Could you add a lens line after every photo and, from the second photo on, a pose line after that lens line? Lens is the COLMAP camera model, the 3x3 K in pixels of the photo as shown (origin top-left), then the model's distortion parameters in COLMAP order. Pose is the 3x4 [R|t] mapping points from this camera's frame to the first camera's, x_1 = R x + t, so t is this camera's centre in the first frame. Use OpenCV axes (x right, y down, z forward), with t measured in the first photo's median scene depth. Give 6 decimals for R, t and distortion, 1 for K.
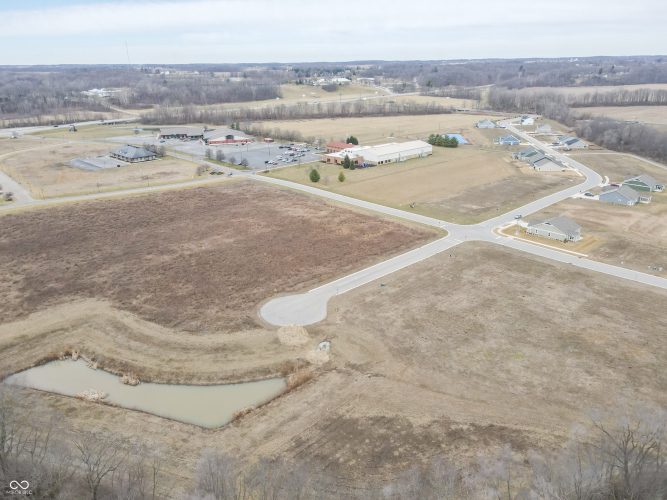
lens RADIAL K [[489.1, 0, 331.7], [0, 489.1, 247.7], [0, 0, 1]] dist [0.005181, 0.026251]
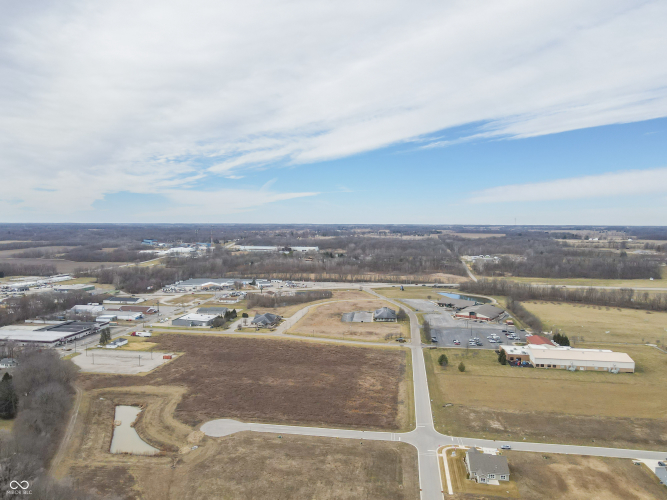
lens RADIAL K [[489.1, 0, 331.7], [0, 489.1, 247.7], [0, 0, 1]] dist [0.005181, 0.026251]
pose [[0.634208, 0.058460, -0.770949, 0.827602], [-0.289035, 0.942767, -0.166281, -0.162524], [0.717105, 0.328288, 0.614807, 0.041370]]
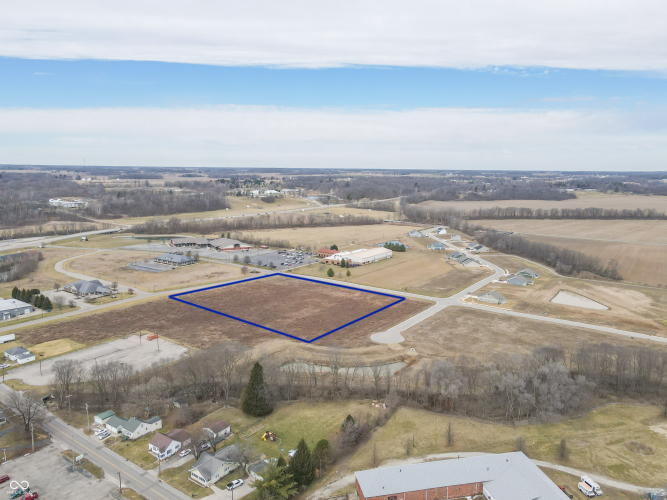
lens RADIAL K [[489.1, 0, 331.7], [0, 489.1, 247.7], [0, 0, 1]] dist [0.005181, 0.026251]
pose [[0.978630, -0.008946, 0.205434, -0.425440], [0.049572, 0.979851, -0.193481, 0.086071], [-0.199563, 0.199531, 0.959355, -0.569565]]
